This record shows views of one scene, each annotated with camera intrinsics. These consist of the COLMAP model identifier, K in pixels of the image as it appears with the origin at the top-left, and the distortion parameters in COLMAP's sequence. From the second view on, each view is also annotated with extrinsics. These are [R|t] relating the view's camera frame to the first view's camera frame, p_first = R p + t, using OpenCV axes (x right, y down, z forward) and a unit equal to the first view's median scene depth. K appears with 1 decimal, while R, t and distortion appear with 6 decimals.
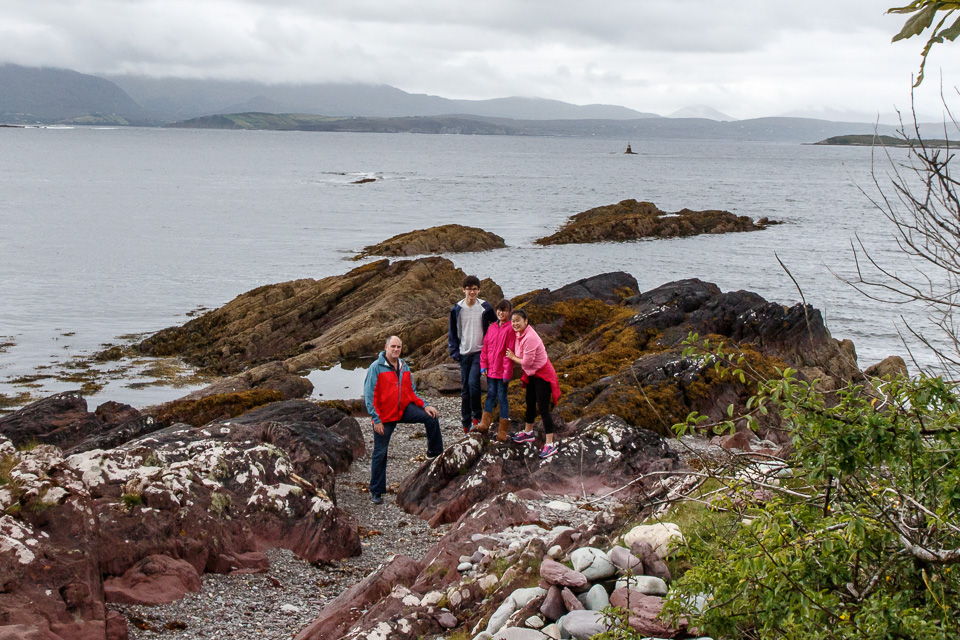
lens RADIAL K [[1972.2, 0, 480.0], [0, 1972.2, 320.0], [0, 0, 1]] dist [-0.116979, -0.138652]
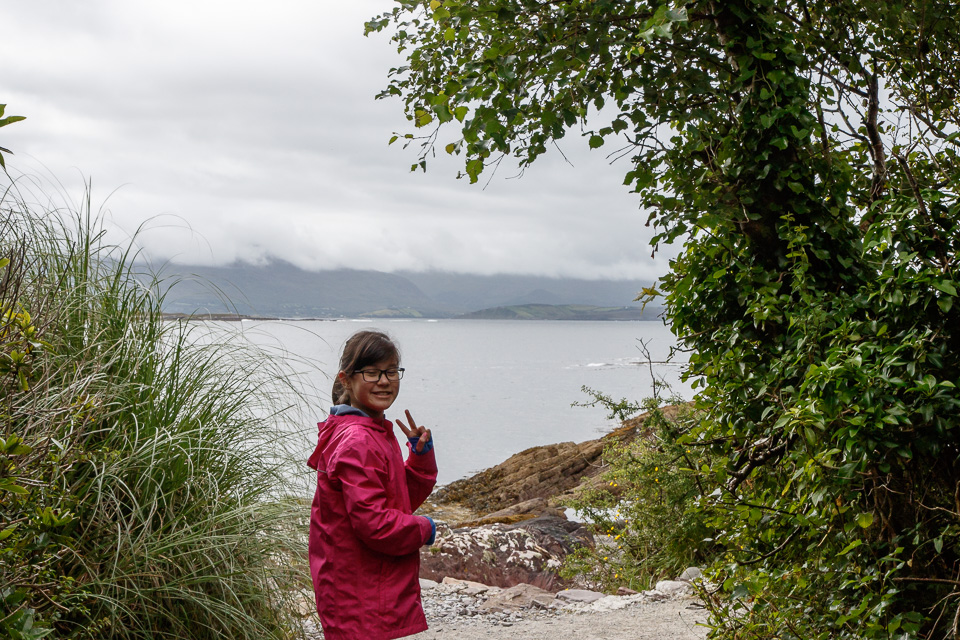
lens RADIAL K [[1965.6, 0, 480.0], [0, 1965.6, 320.0], [0, 0, 1]] dist [-0.972547, -0.041994]
pose [[0.989262, -0.017589, -0.145091, 0.043455], [0.003804, 0.995494, -0.094744, 0.022434], [0.146104, 0.093174, 0.984872, -0.268855]]
